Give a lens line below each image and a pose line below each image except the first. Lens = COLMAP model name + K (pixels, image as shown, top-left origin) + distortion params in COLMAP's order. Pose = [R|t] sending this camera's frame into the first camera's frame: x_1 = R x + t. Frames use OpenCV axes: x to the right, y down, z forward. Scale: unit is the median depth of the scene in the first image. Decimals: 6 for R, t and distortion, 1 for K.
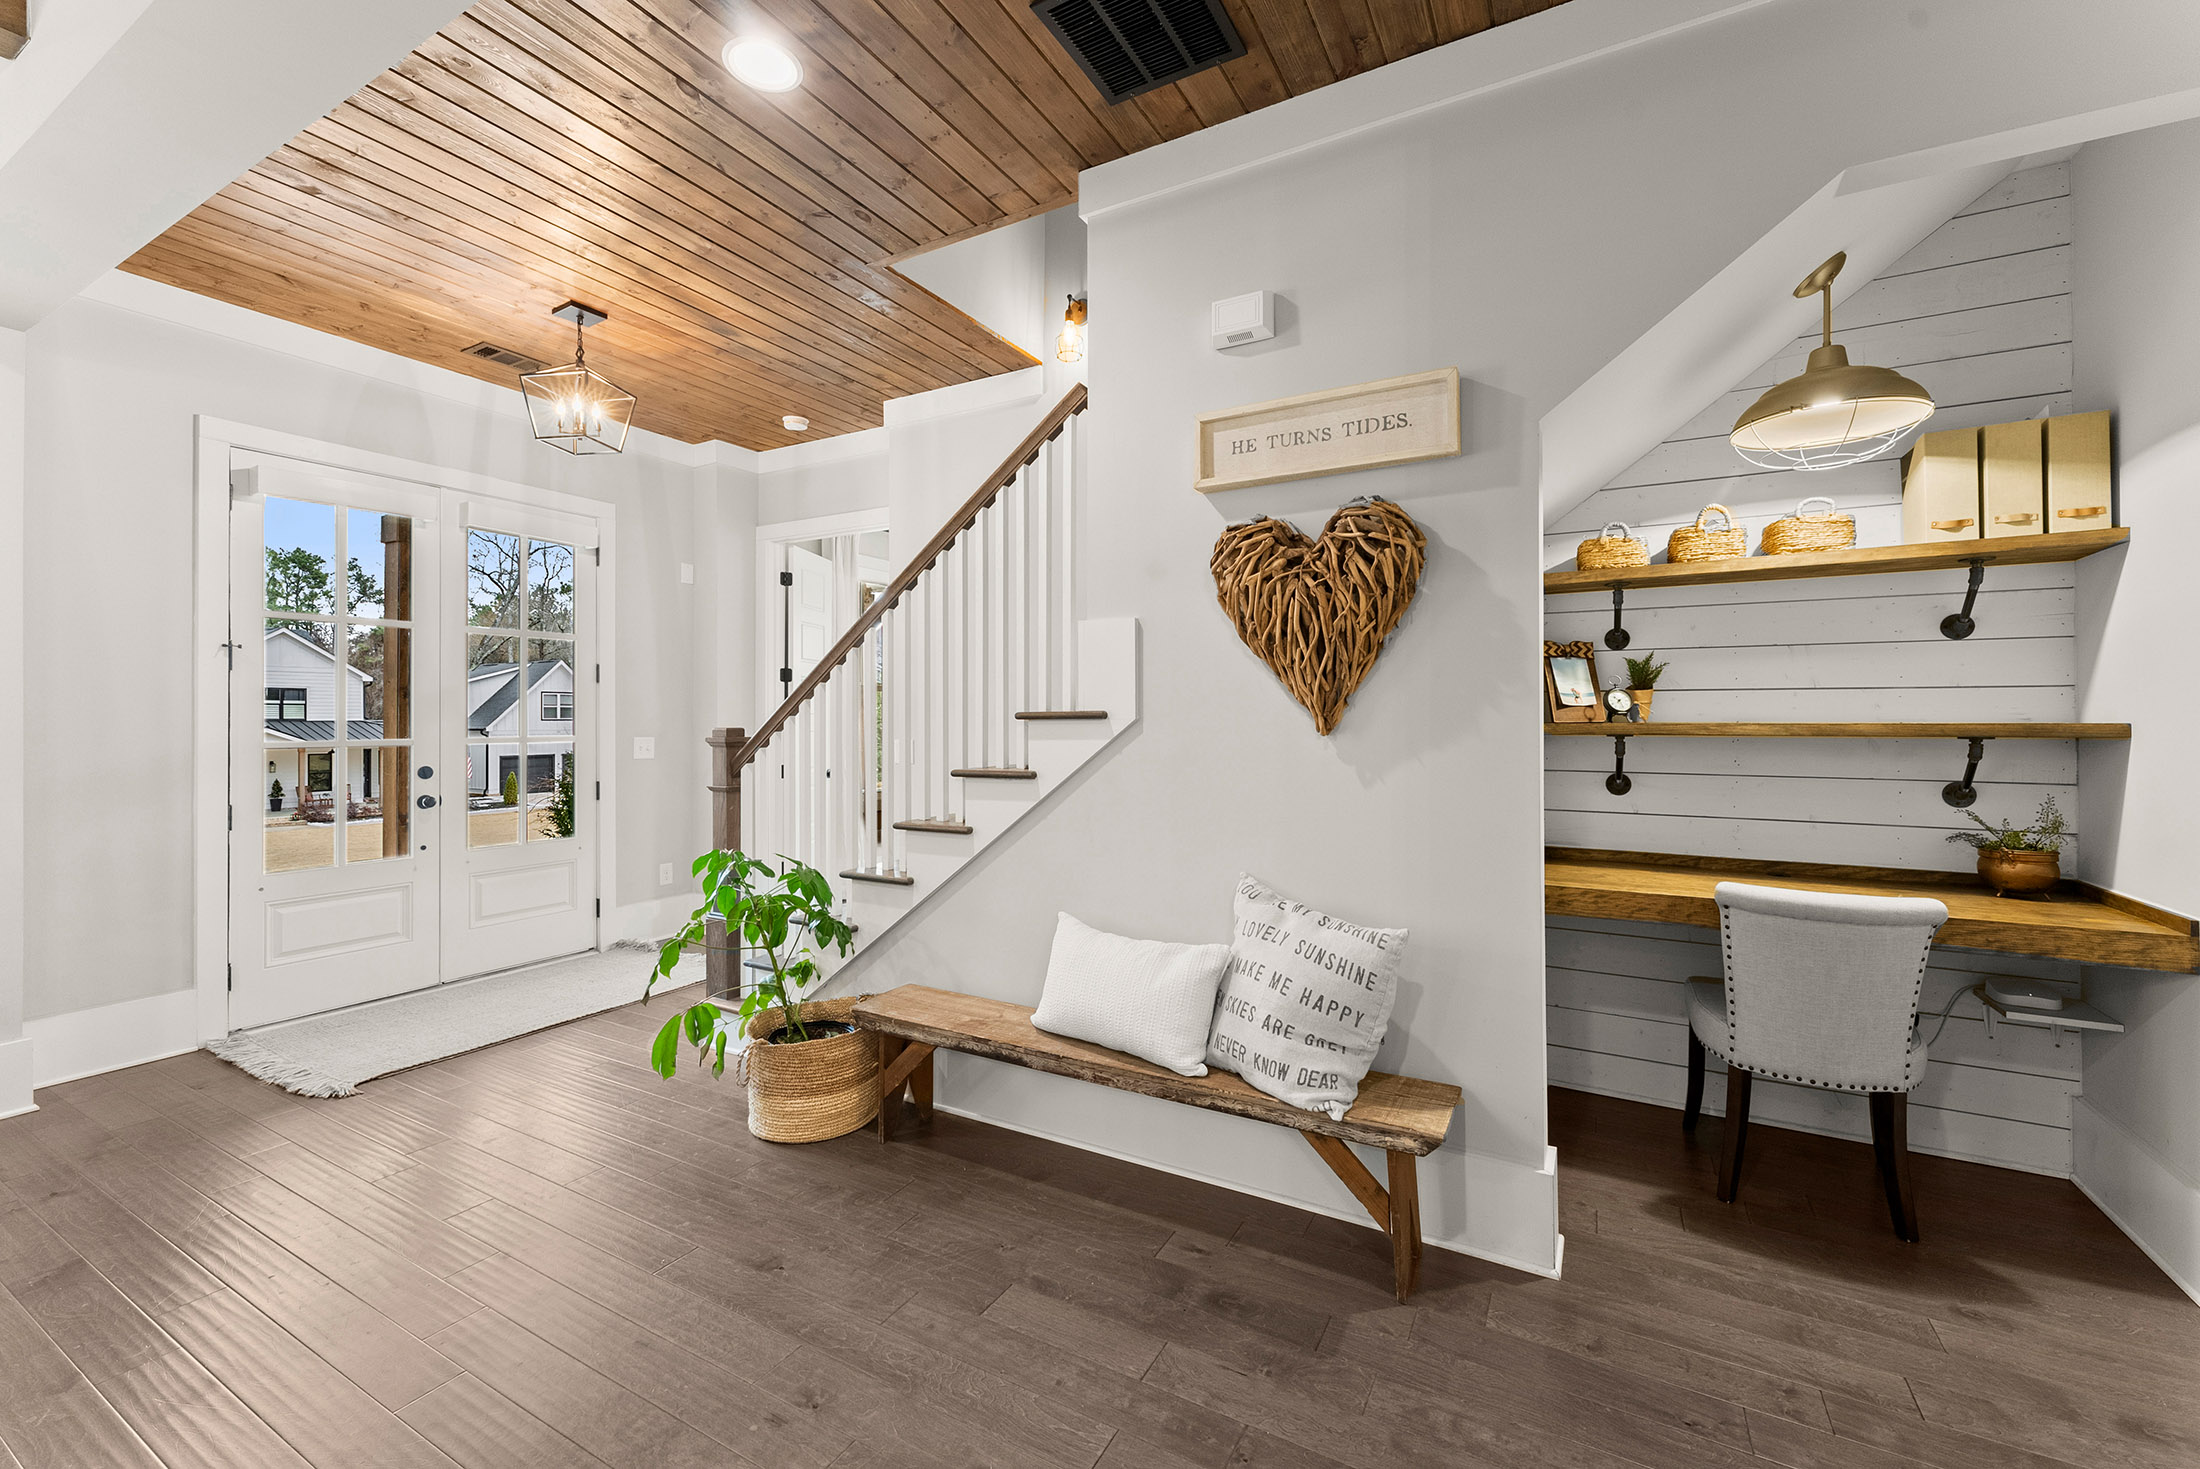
lens RADIAL K [[888.3, 0, 1111.9], [0, 888.3, 704.4], [0, 0, 1]] dist [0.002843, 0.000009]
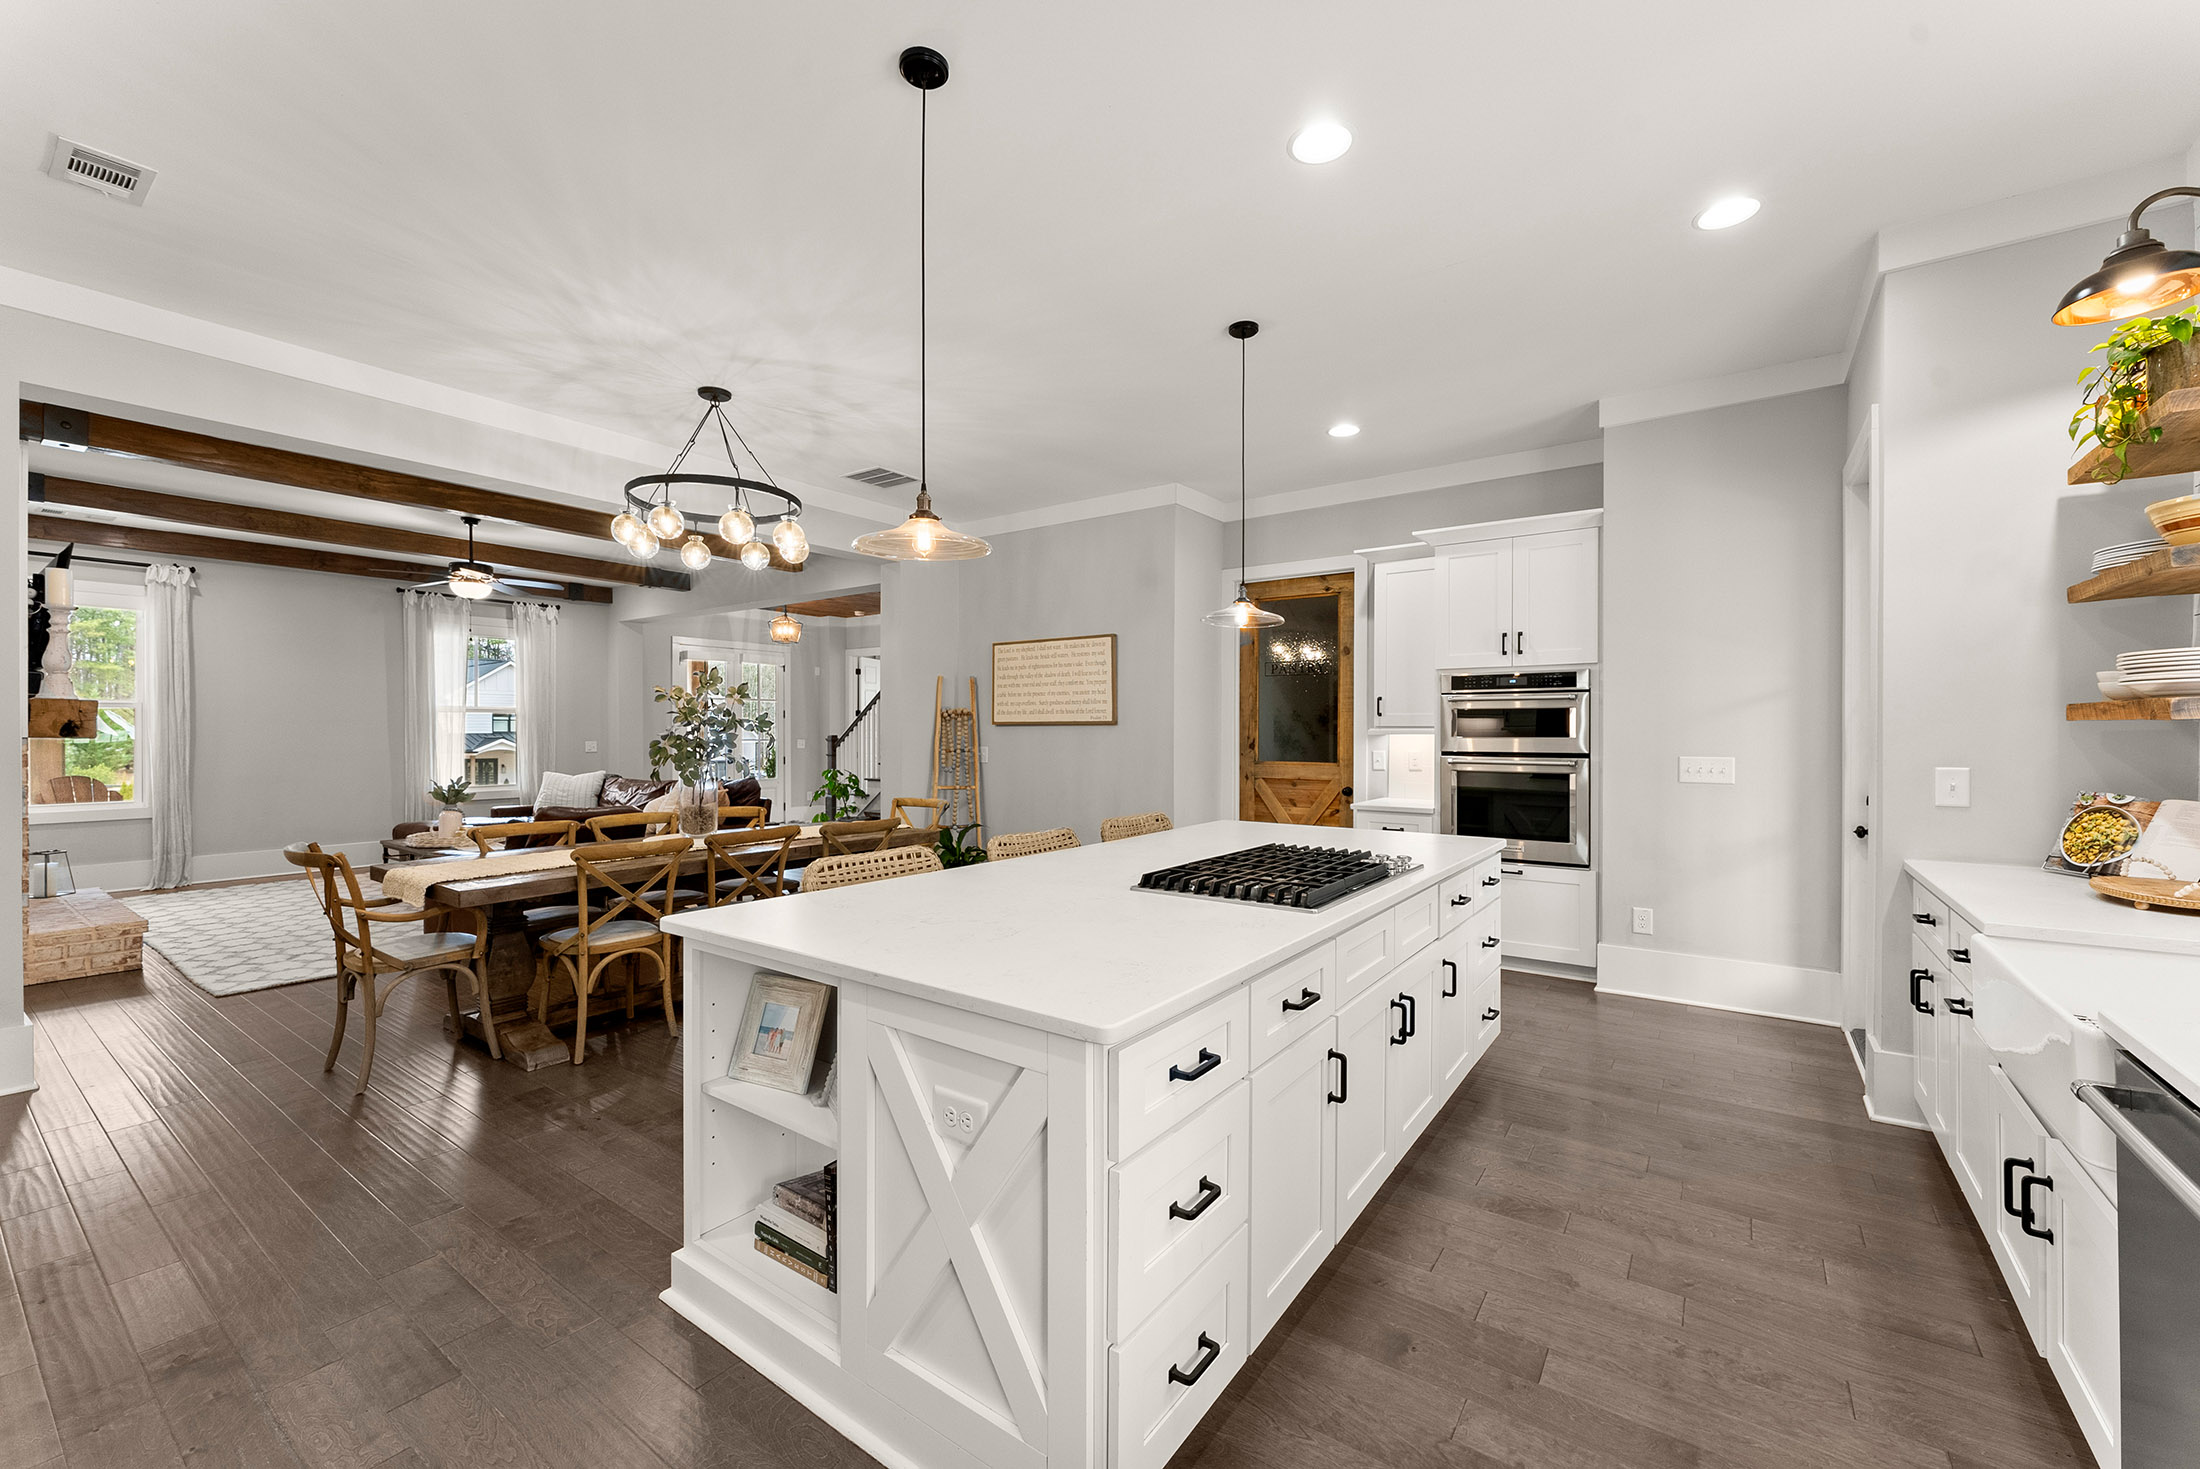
lens RADIAL K [[888.3, 0, 1104.3], [0, 888.3, 729.0], [0, 0, 1]] dist [0.002843, 0.000009]
pose [[0.992589, 0.000654, -0.121519, 0.869699], [0.000752, 0.999933, 0.011521, -0.028759], [0.121518, -0.011527, 0.992522, -1.924149]]
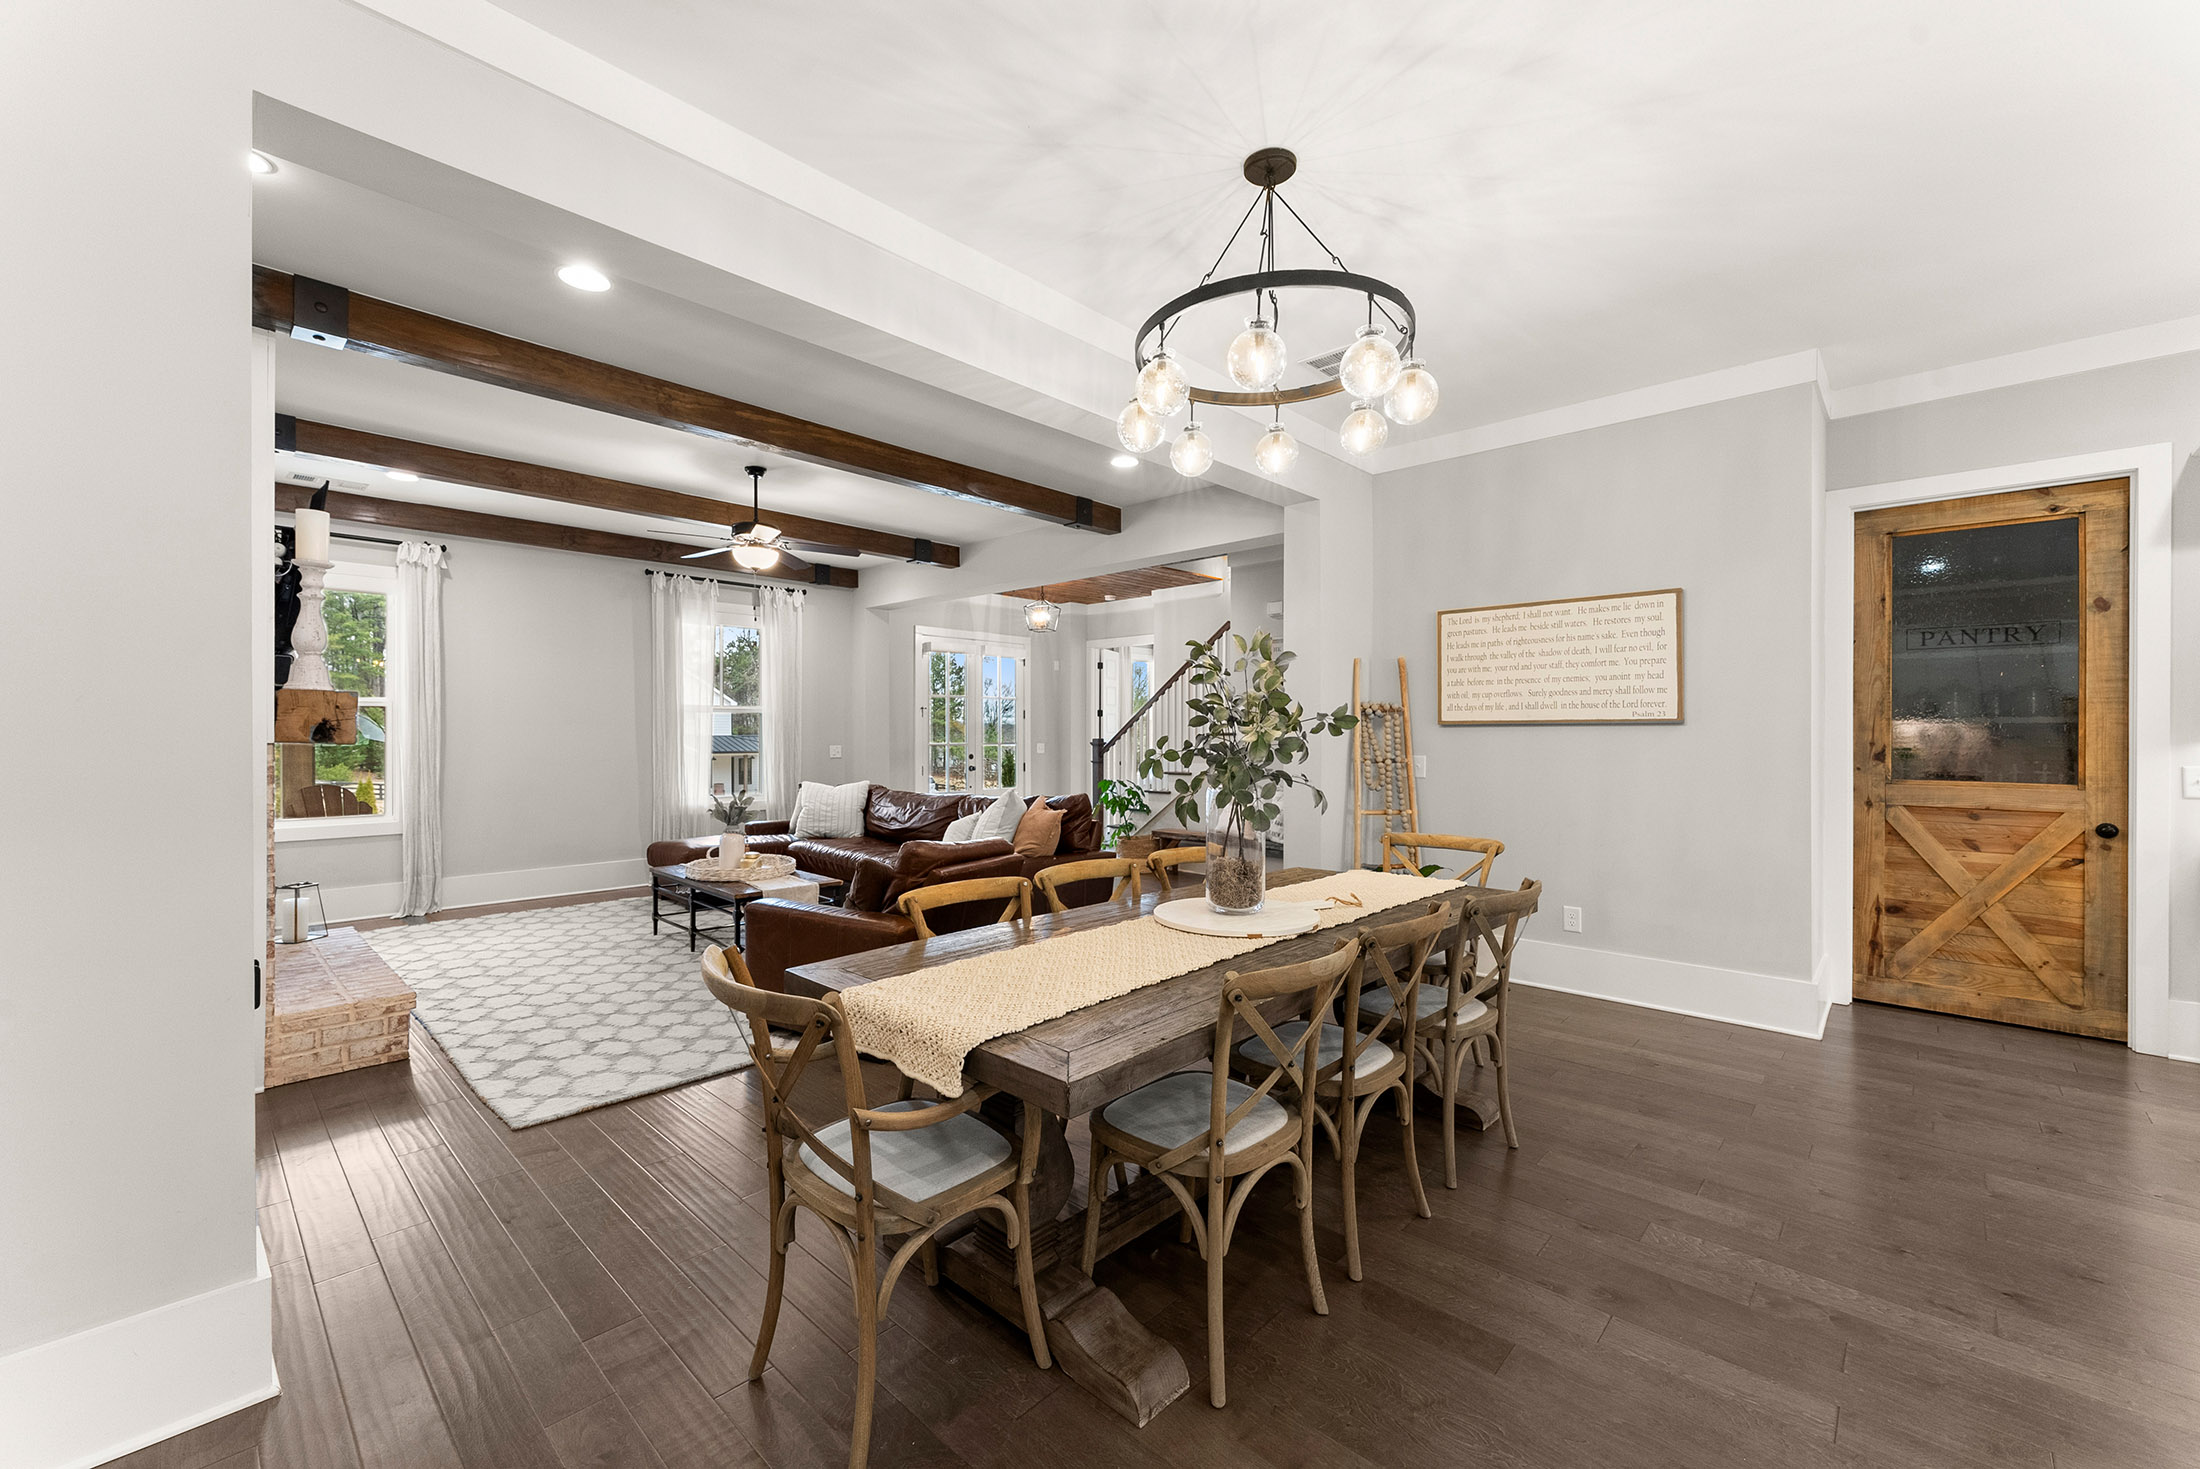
lens RADIAL K [[888.3, 0, 1101.1], [0, 888.3, 728.6], [0, 0, 1]] dist [0.002843, 0.000009]
pose [[0.966792, -0.000633, -0.255565, 0.238955], [0.002805, 0.999963, 0.008131, -0.023280], [0.255551, -0.008578, 0.966758, -1.510290]]
